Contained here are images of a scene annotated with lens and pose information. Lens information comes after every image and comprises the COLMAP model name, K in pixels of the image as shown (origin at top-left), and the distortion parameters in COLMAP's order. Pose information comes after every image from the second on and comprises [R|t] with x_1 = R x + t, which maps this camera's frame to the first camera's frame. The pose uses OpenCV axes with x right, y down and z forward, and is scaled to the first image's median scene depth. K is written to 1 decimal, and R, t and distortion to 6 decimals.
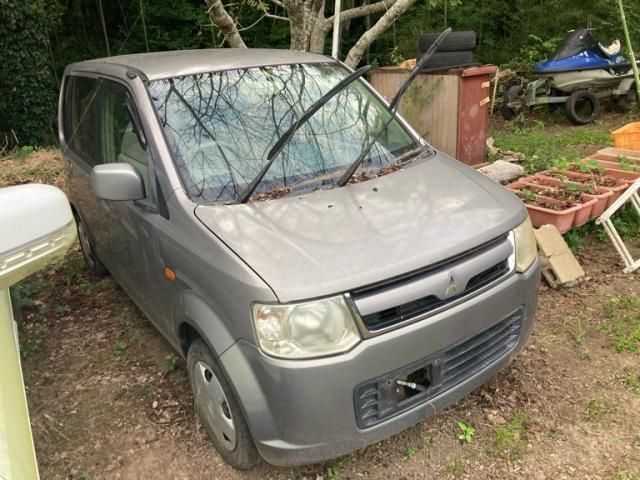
lens RADIAL K [[534.9, 0, 321.4], [0, 534.9, 242.4], [0, 0, 1]] dist [0.026055, -0.037033]
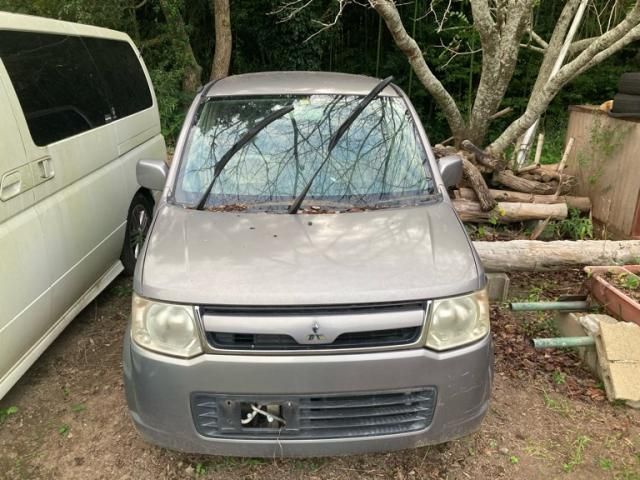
lens RADIAL K [[534.9, 0, 321.7], [0, 534.9, 238.1], [0, 0, 1]] dist [0.026055, -0.037033]
pose [[0.847175, 0.228980, -0.479440, 0.601042], [-0.243223, 0.969402, 0.033209, -0.109130], [0.472374, 0.088477, 0.876946, 0.119505]]
